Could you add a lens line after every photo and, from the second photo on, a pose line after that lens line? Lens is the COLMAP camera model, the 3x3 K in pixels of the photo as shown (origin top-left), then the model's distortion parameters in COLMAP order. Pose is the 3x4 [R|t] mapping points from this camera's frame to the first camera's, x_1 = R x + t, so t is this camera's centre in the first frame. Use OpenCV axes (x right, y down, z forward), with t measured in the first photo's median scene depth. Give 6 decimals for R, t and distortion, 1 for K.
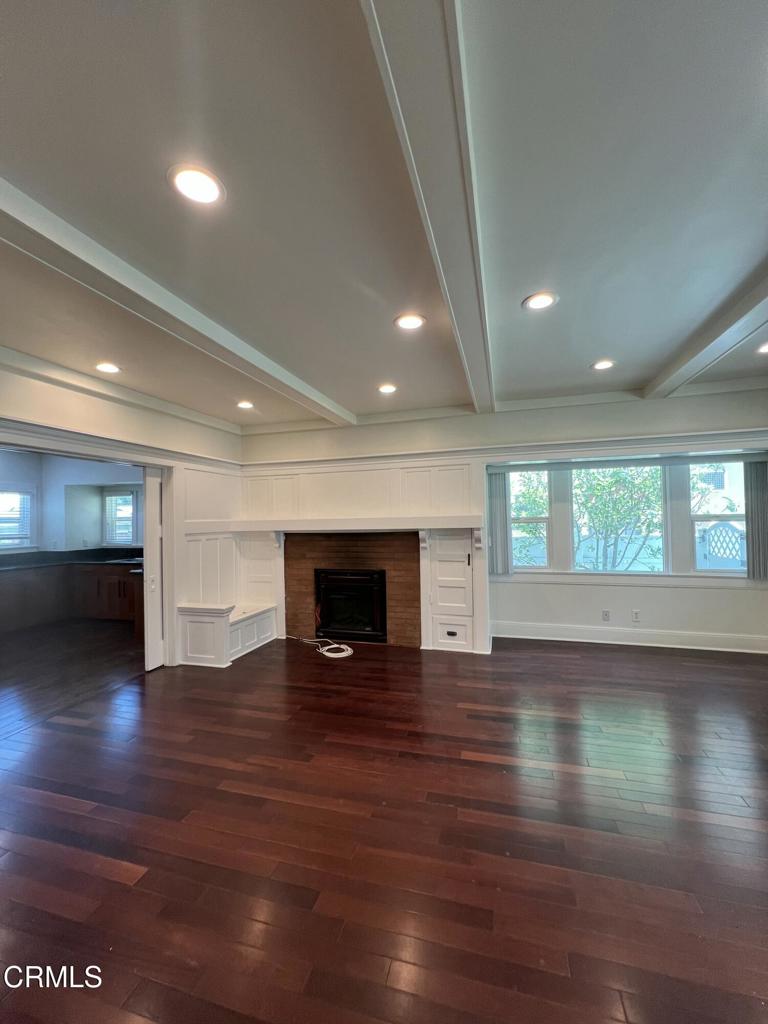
lens RADIAL K [[408.2, 0, 383.4], [0, 408.2, 512.0], [0, 0, 1]] dist [-0.000508, -0.000176]
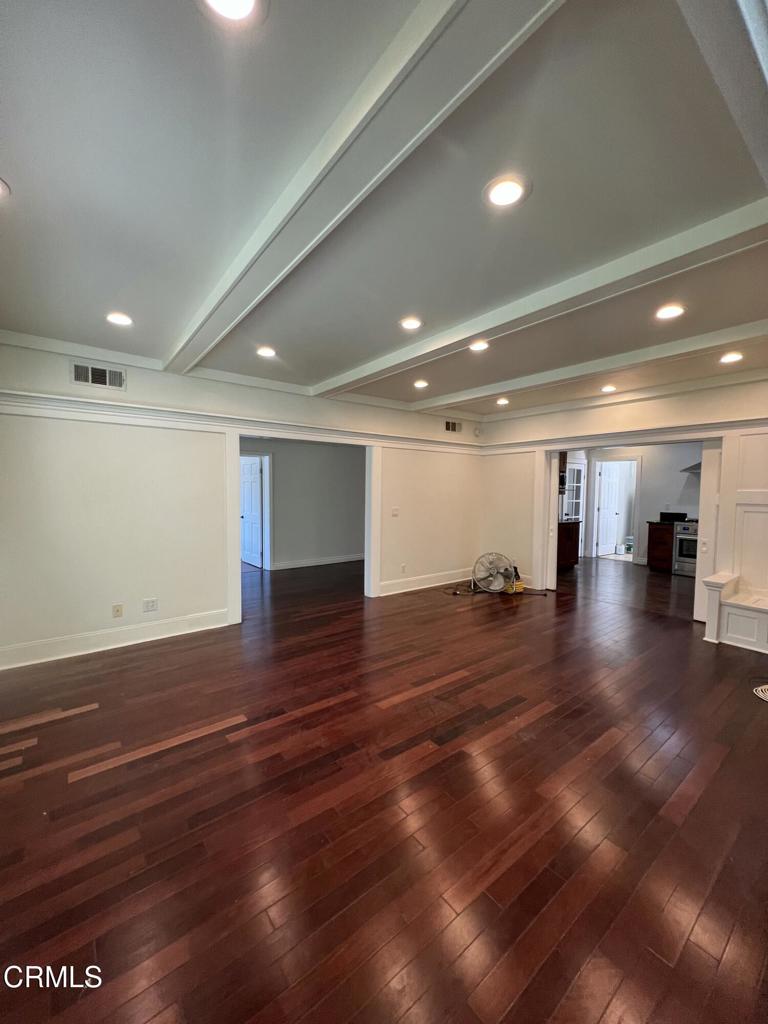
lens RADIAL K [[408.2, 0, 383.4], [0, 408.2, 512.0], [0, 0, 1]] dist [-0.000508, -0.000176]
pose [[-0.583288, 0.063022, -0.809816, 0.748496], [0.017312, 0.997724, 0.065176, -0.003854], [0.812081, 0.023997, -0.583052, 0.835348]]
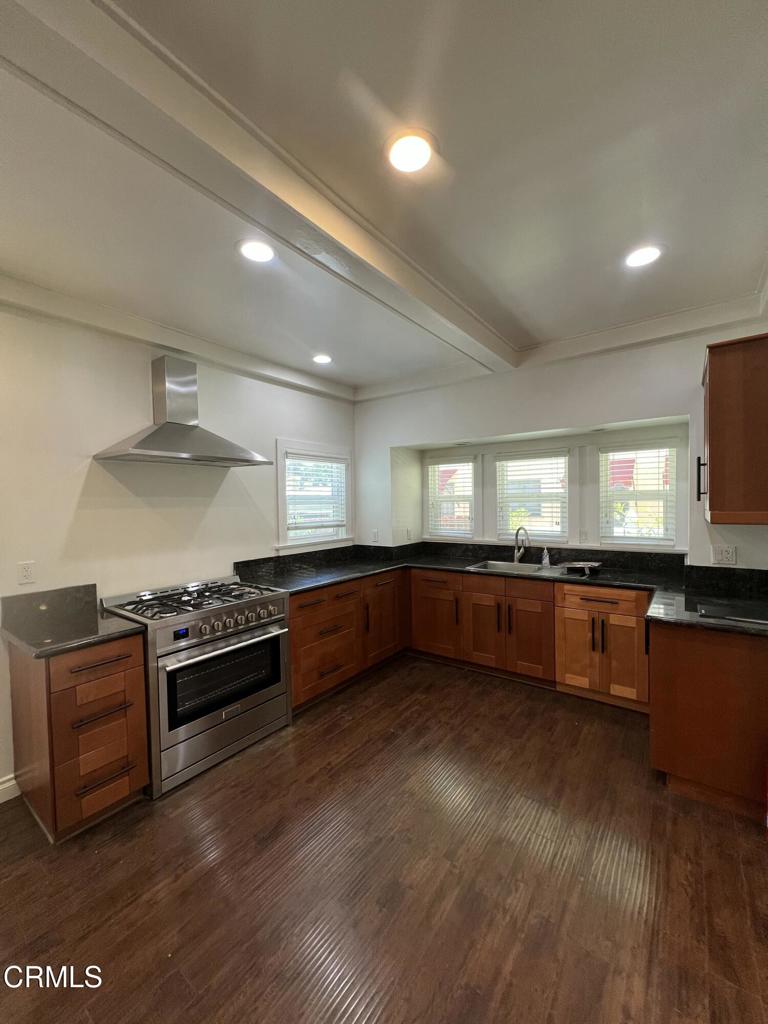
lens RADIAL K [[410.4, 0, 382.8], [0, 410.4, 510.1], [0, 0, 1]] dist [-0.000056, 0.000749]
pose [[0.938718, 0.011432, -0.344497, -0.758872], [0.002894, 0.999153, 0.041042, 0.011486], [0.344674, -0.039524, 0.937890, 0.496219]]
